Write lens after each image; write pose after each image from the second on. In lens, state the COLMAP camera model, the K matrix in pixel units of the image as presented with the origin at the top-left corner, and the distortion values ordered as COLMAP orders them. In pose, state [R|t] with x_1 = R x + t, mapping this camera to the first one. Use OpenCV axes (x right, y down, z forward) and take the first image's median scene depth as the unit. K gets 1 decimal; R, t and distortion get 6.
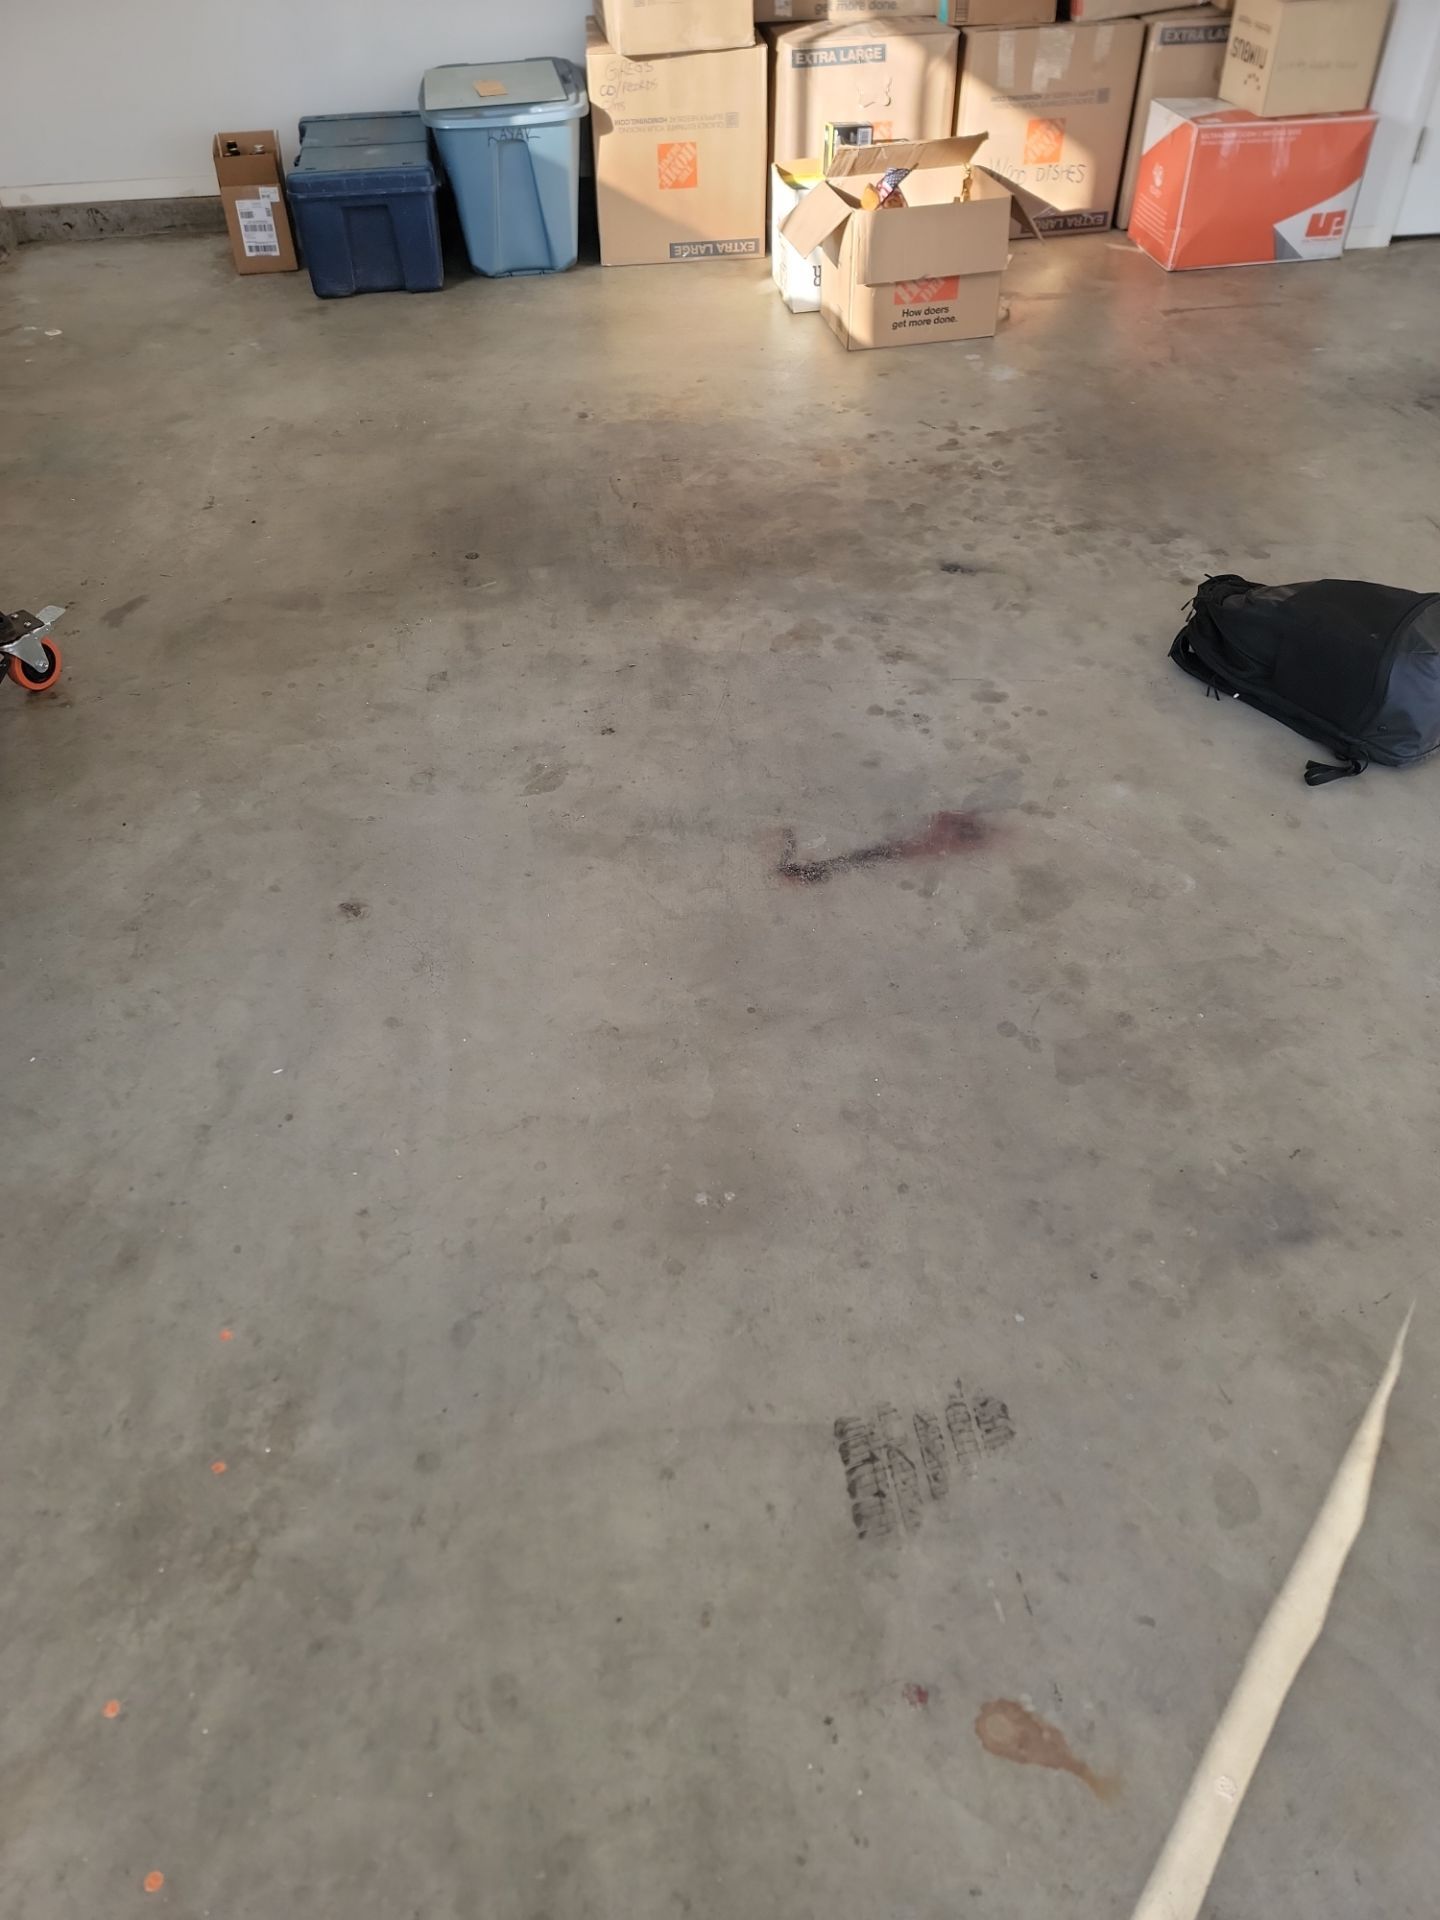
lens RADIAL K [[1358.6, 0, 690.1], [0, 1358.6, 966.4], [0, 0, 1]] dist [0.090685, -0.071438]
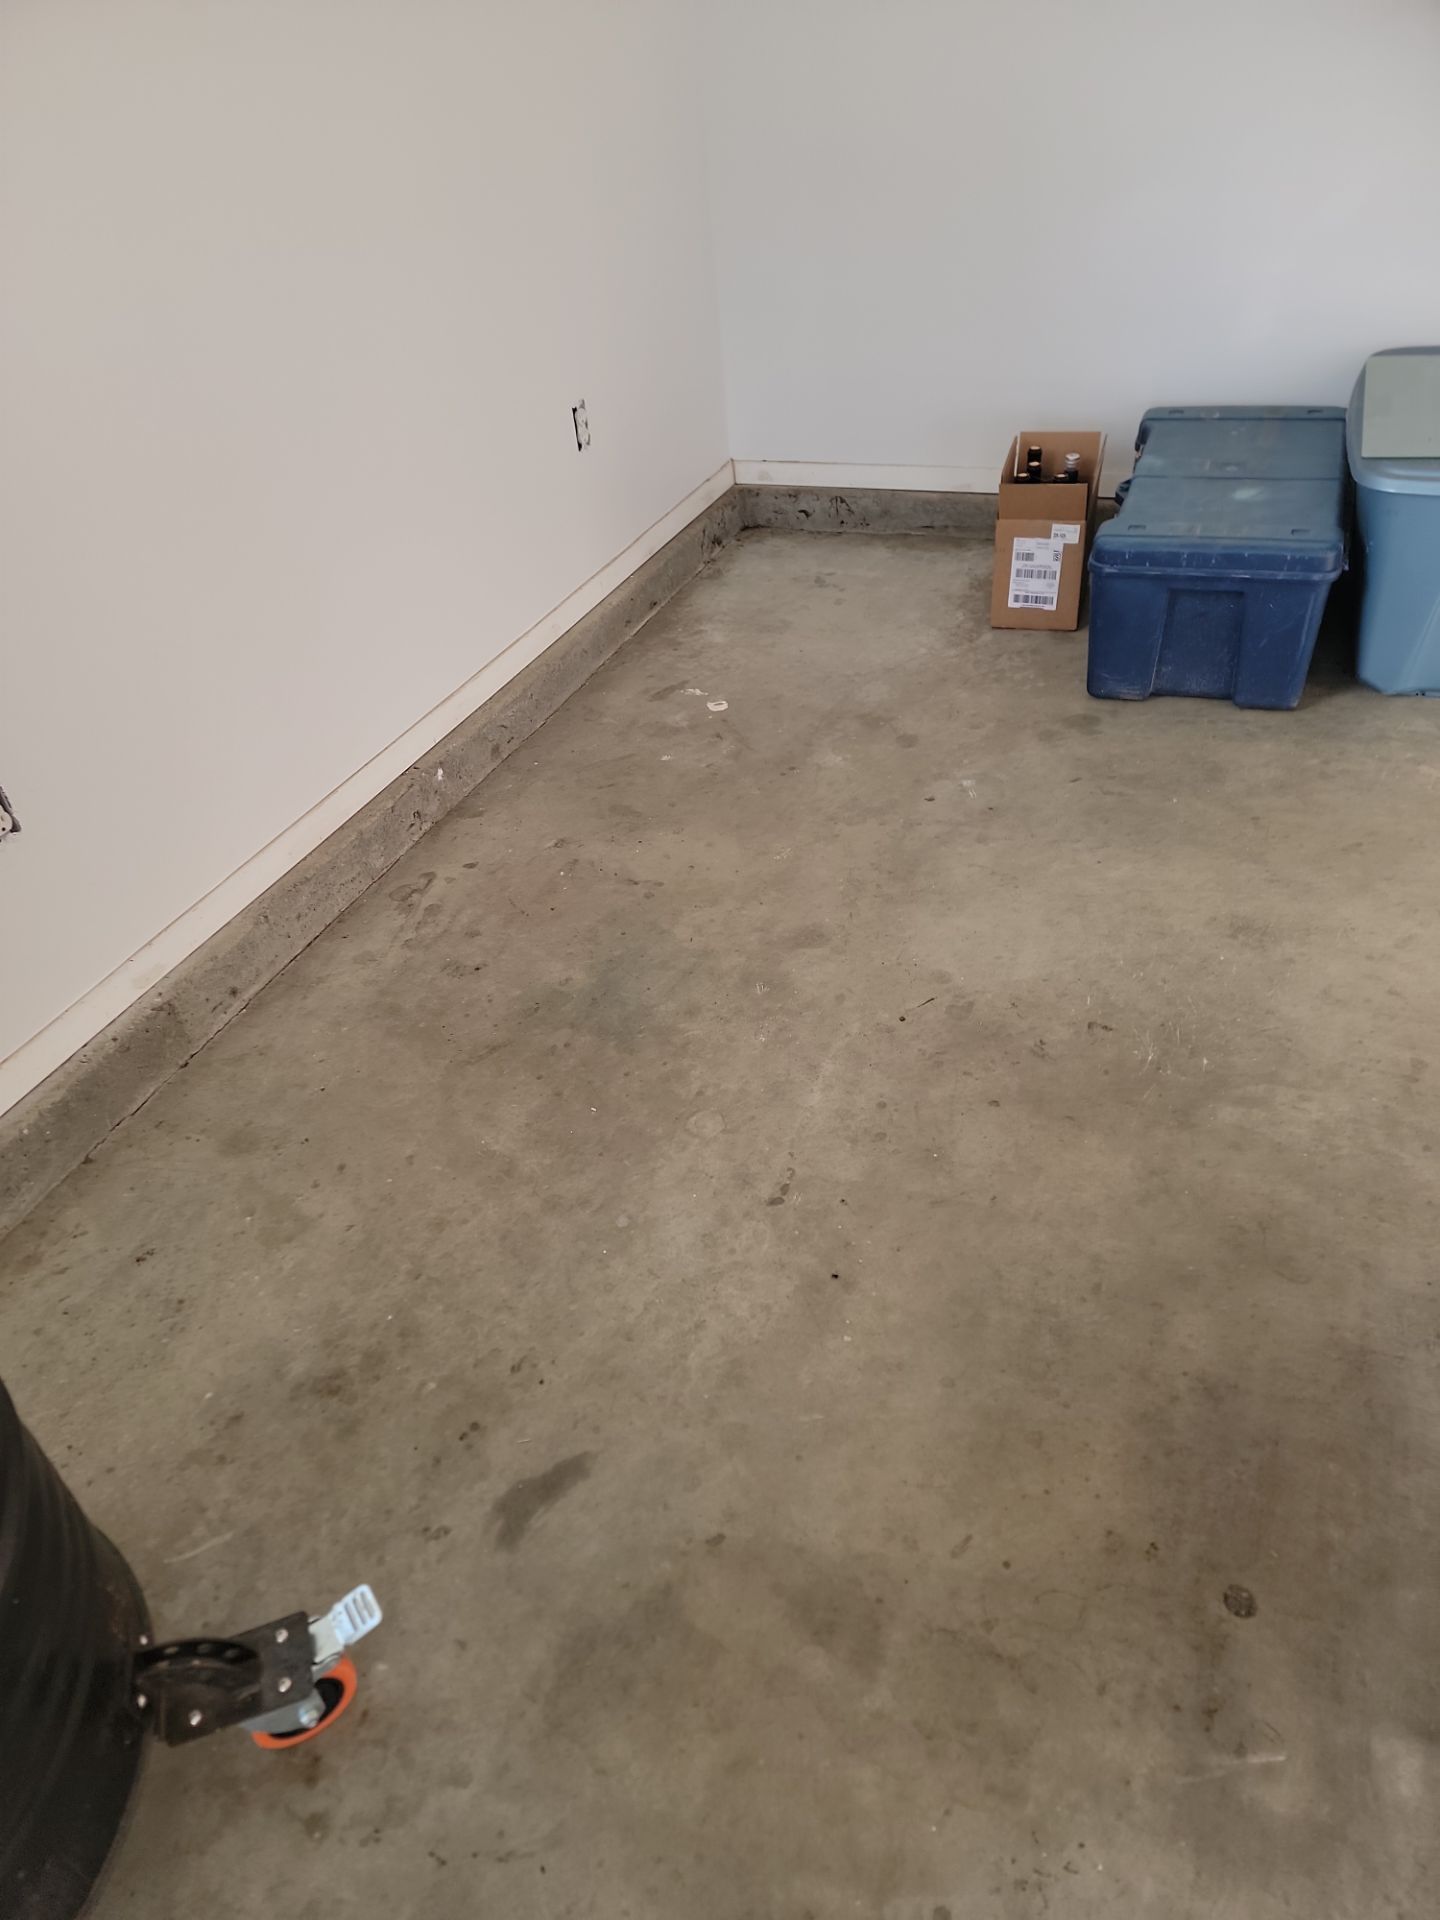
lens RADIAL K [[1358.6, 0, 690.1], [0, 1358.6, 966.4], [0, 0, 1]] dist [0.090685, -0.071438]
pose [[0.866268, 0.259388, -0.426963, -0.128894], [-0.278489, 0.960264, 0.018351, -0.338456], [0.414757, 0.103008, 0.904083, 0.365421]]
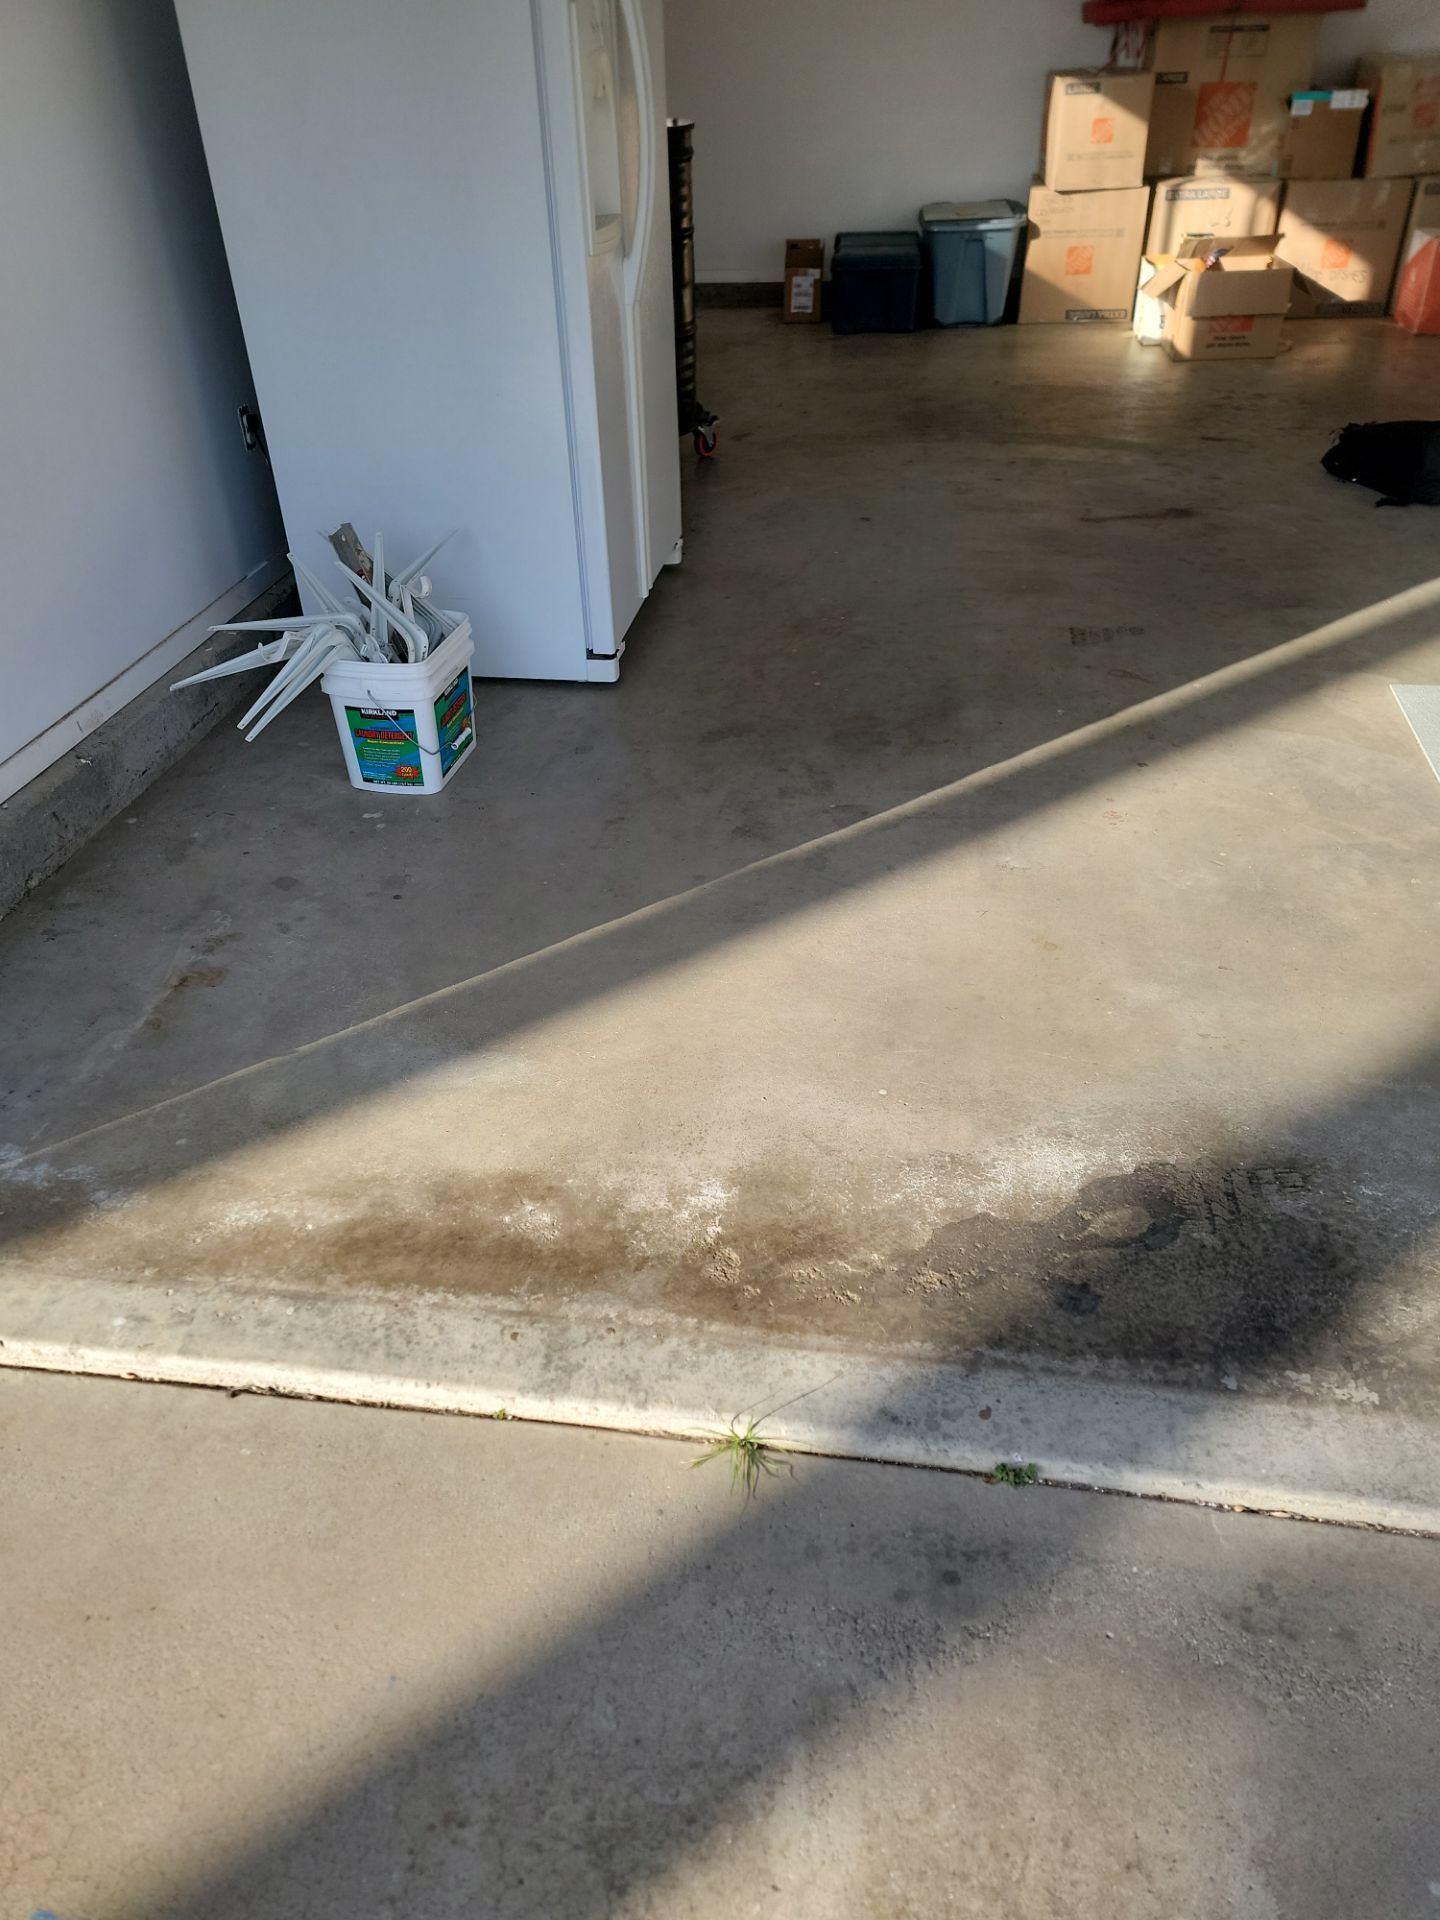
lens RADIAL K [[1358.6, 0, 690.1], [0, 1358.6, 966.4], [0, 0, 1]] dist [0.090685, -0.071438]
pose [[0.965053, 0.146314, -0.217405, 0.025109], [-0.171863, 0.979660, -0.103581, 0.450541], [0.197827, 0.137325, 0.970570, -0.503768]]
